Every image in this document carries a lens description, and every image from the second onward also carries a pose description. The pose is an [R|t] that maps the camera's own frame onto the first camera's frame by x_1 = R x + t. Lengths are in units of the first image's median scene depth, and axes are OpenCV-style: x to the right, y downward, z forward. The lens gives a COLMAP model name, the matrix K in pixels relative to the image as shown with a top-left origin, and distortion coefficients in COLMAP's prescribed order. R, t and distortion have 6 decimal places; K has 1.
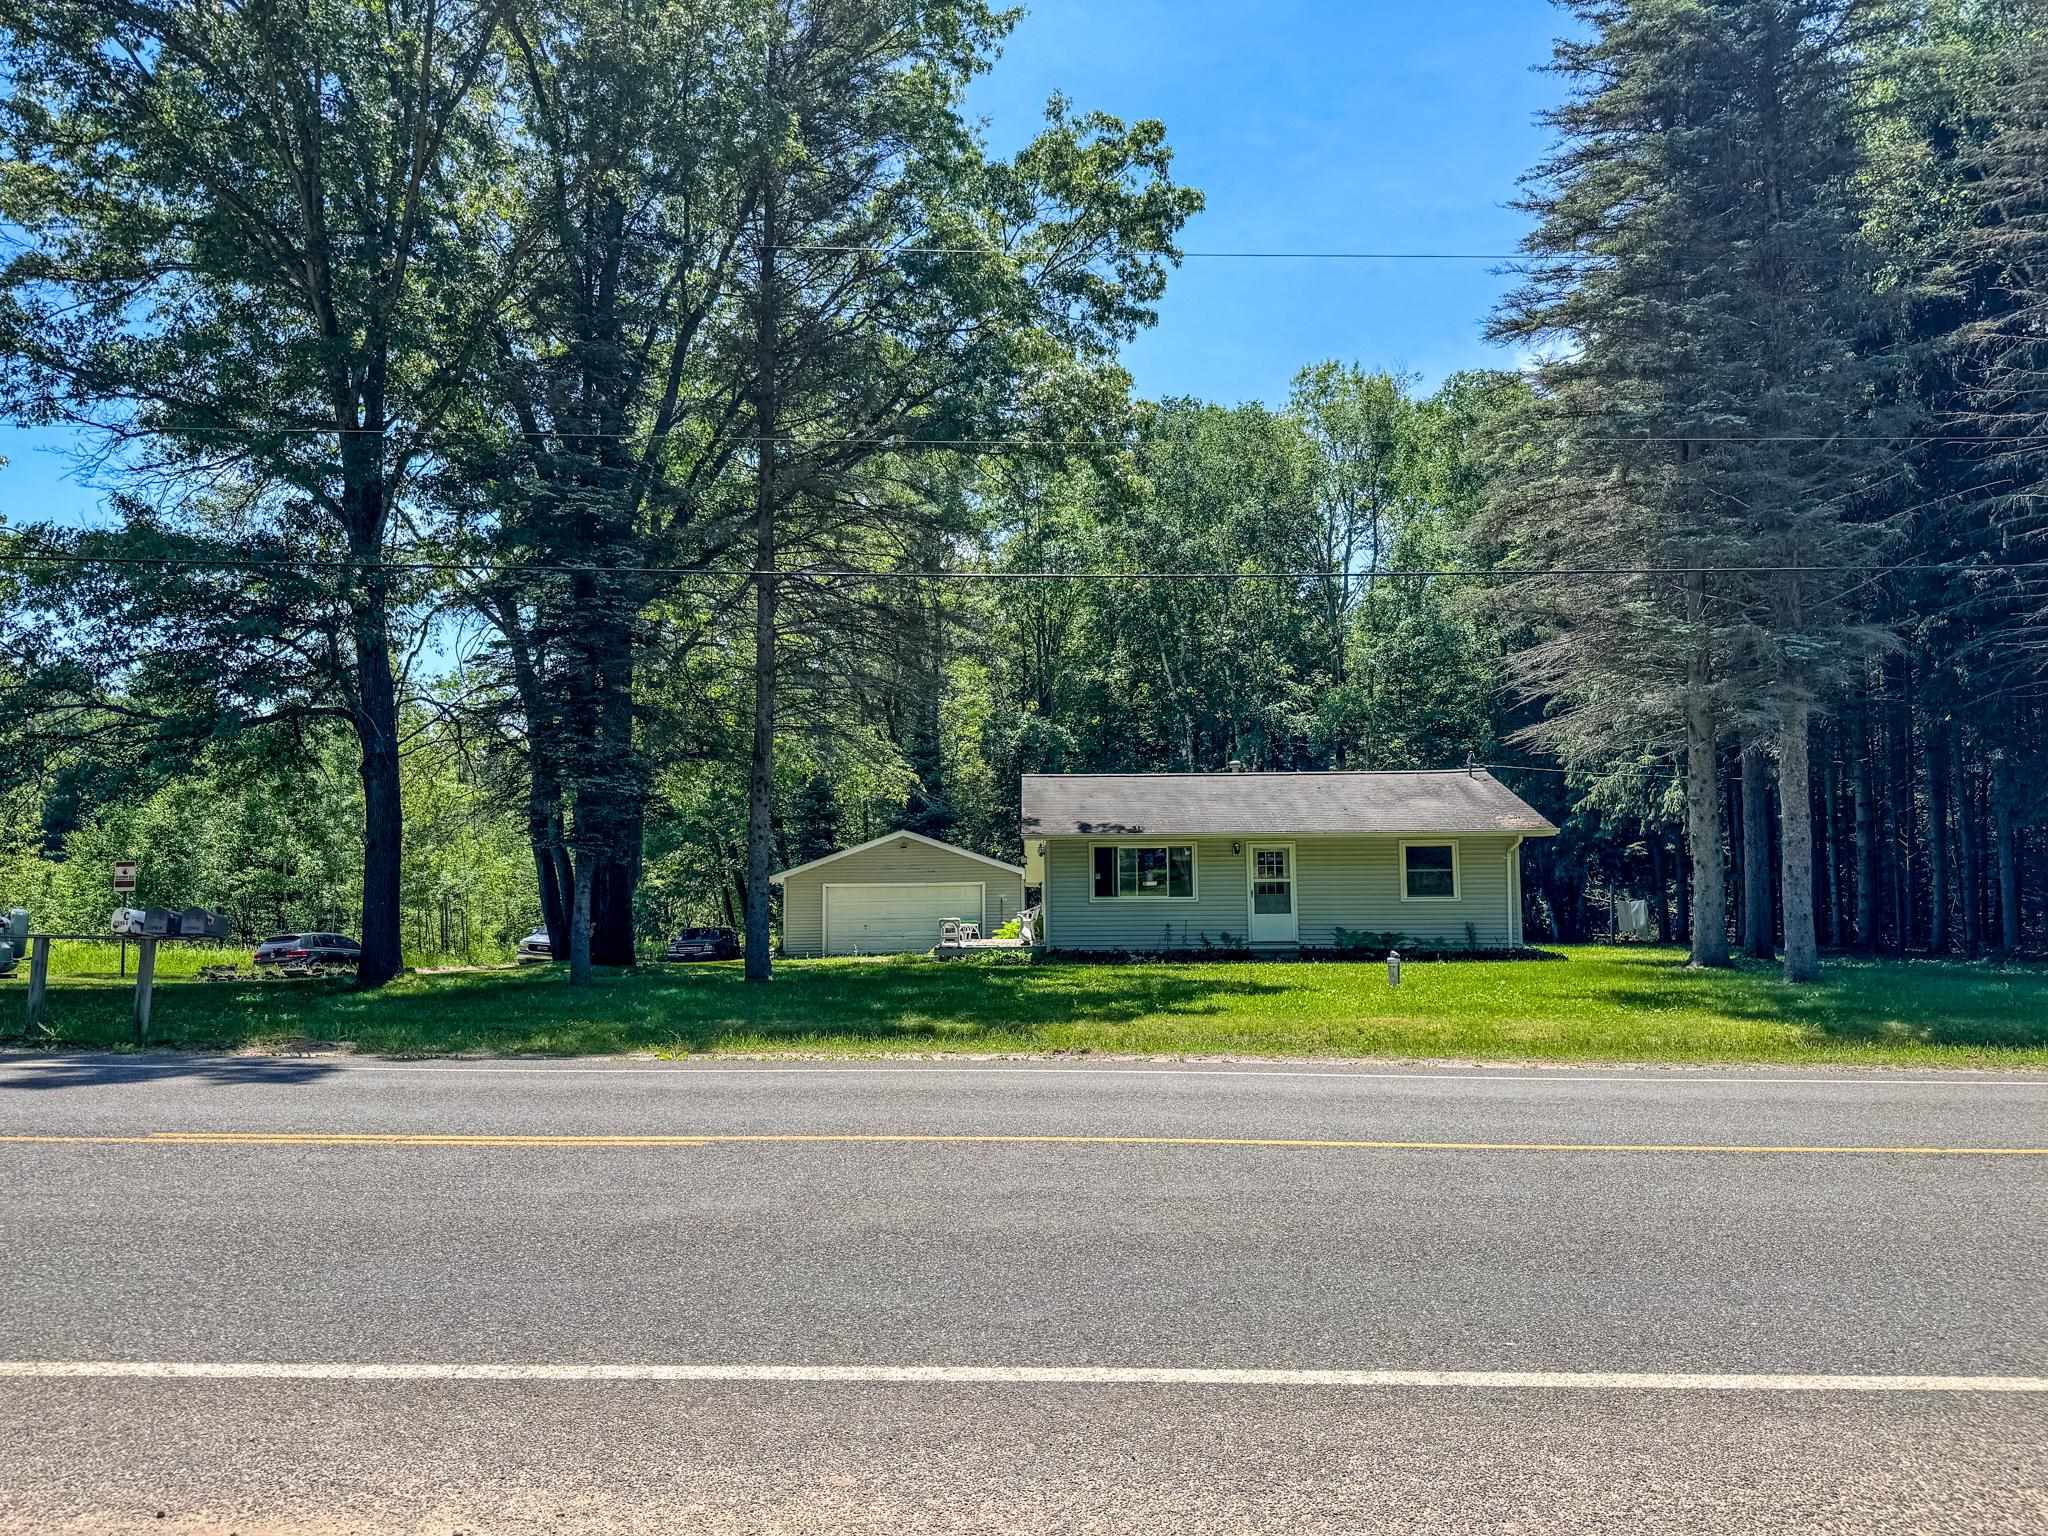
lens RADIAL K [[1441.6, 0, 1028.2], [0, 1441.6, 776.0], [0, 0, 1]] dist [0.050048, -0.066485]
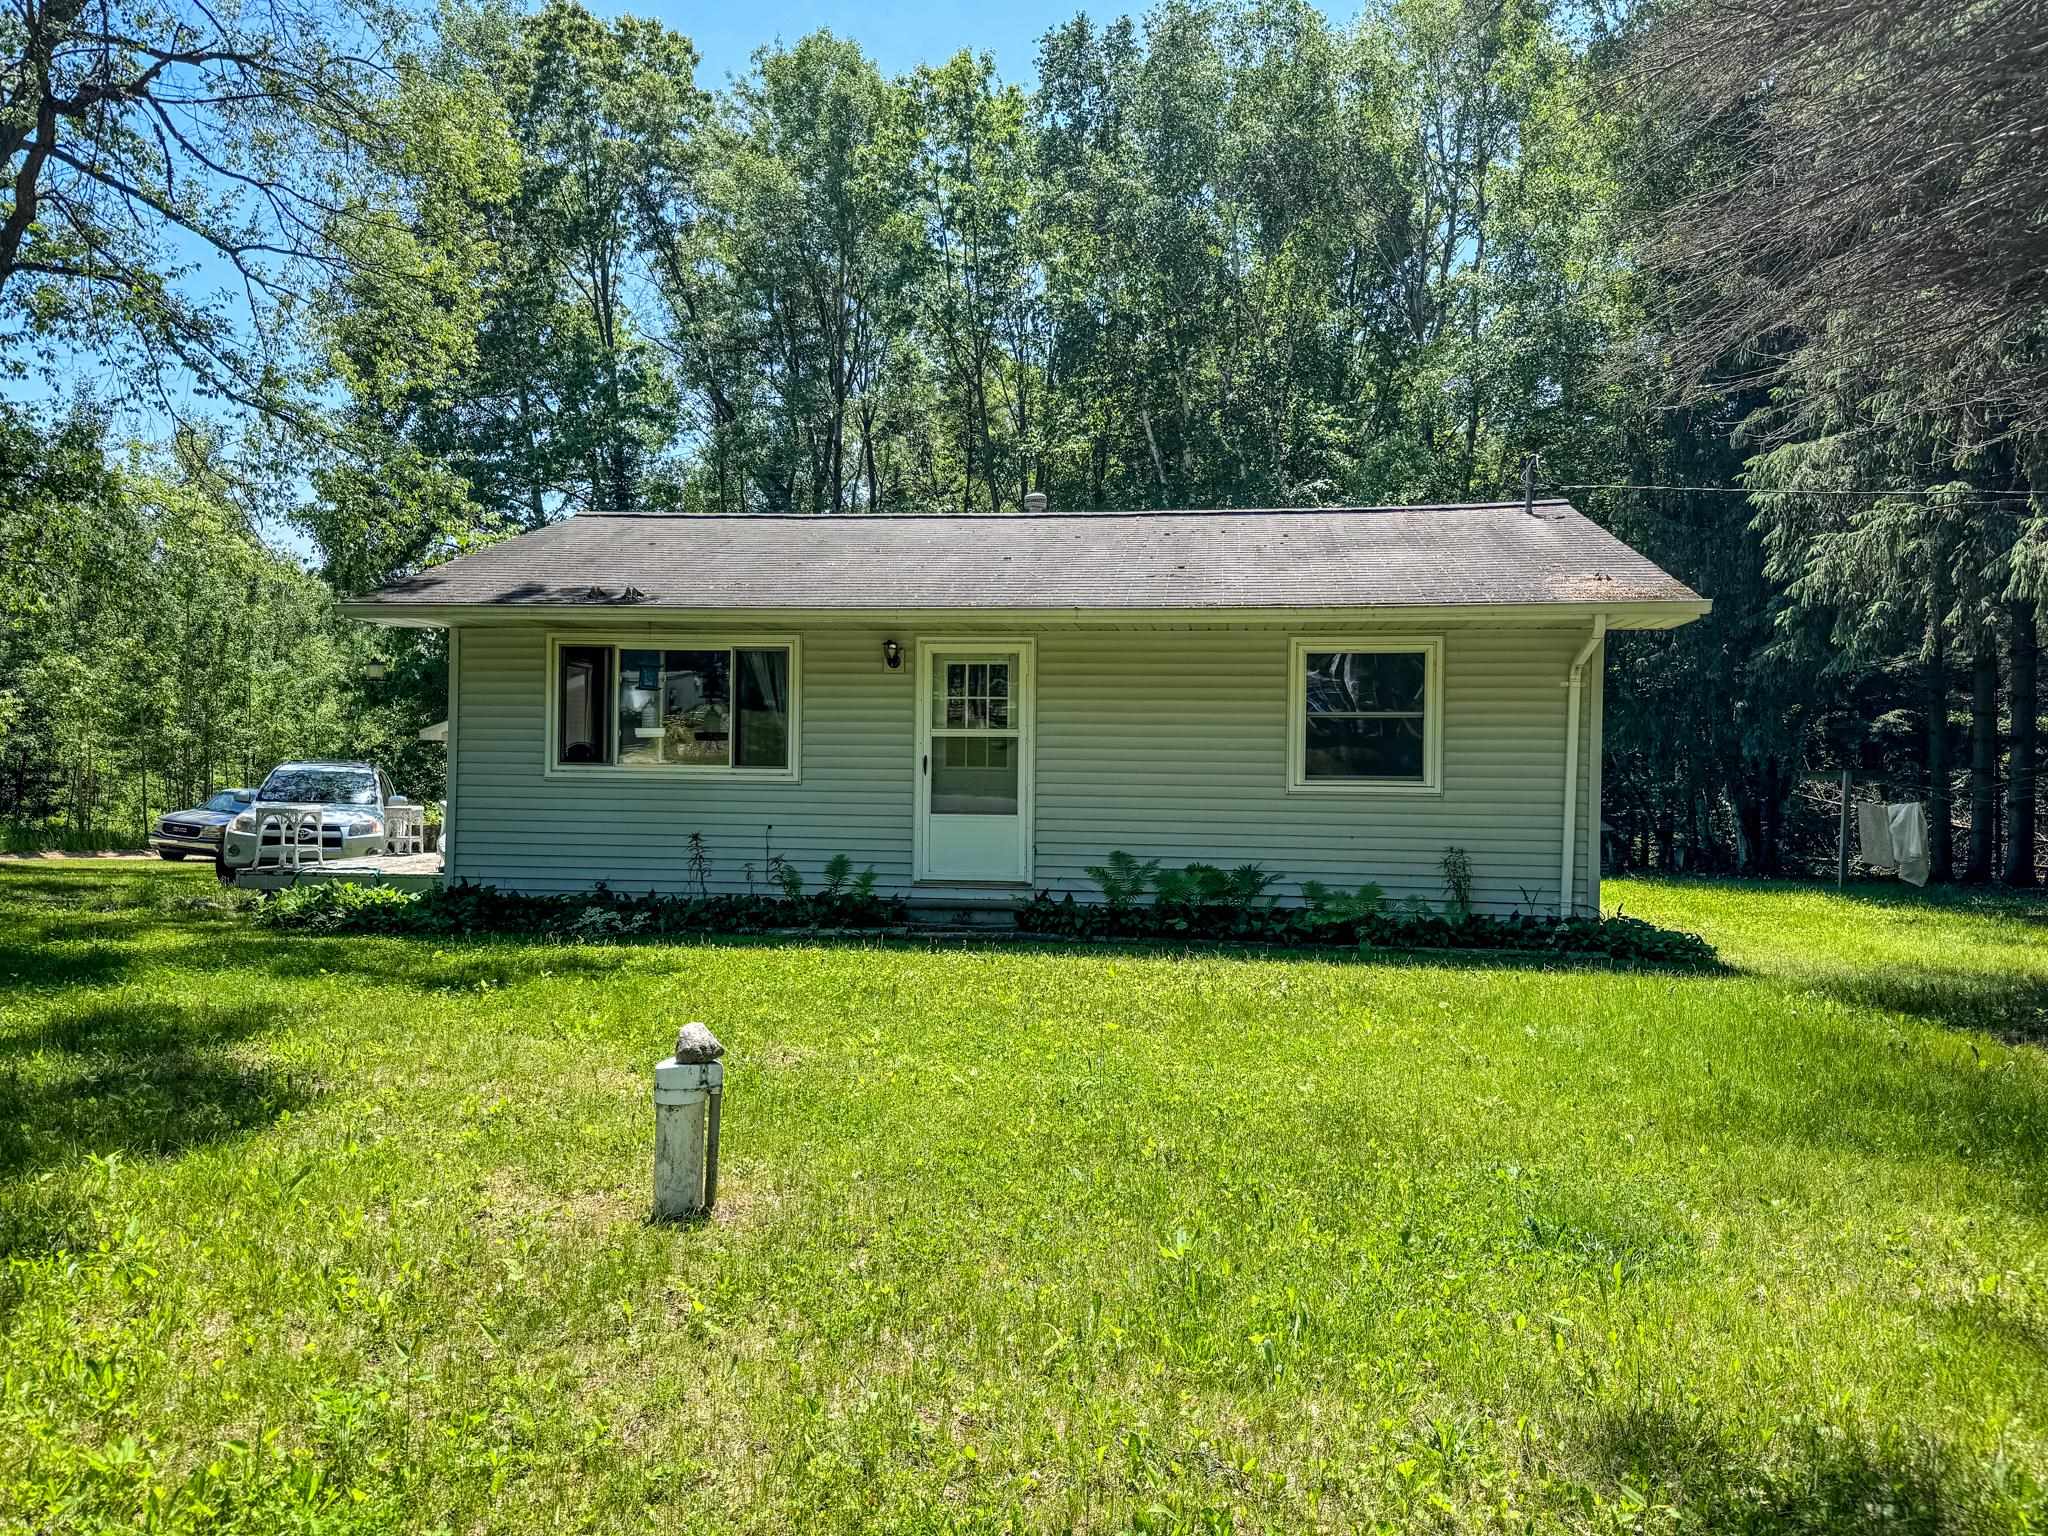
lens RADIAL K [[1441.6, 0, 1028.2], [0, 1441.6, 776.0], [0, 0, 1]] dist [0.050048, -0.066485]
pose [[0.991364, 0.020723, -0.129493, 0.237597], [-0.010882, 0.997030, 0.076248, 0.053138], [0.130689, -0.074180, 0.988644, 0.596159]]
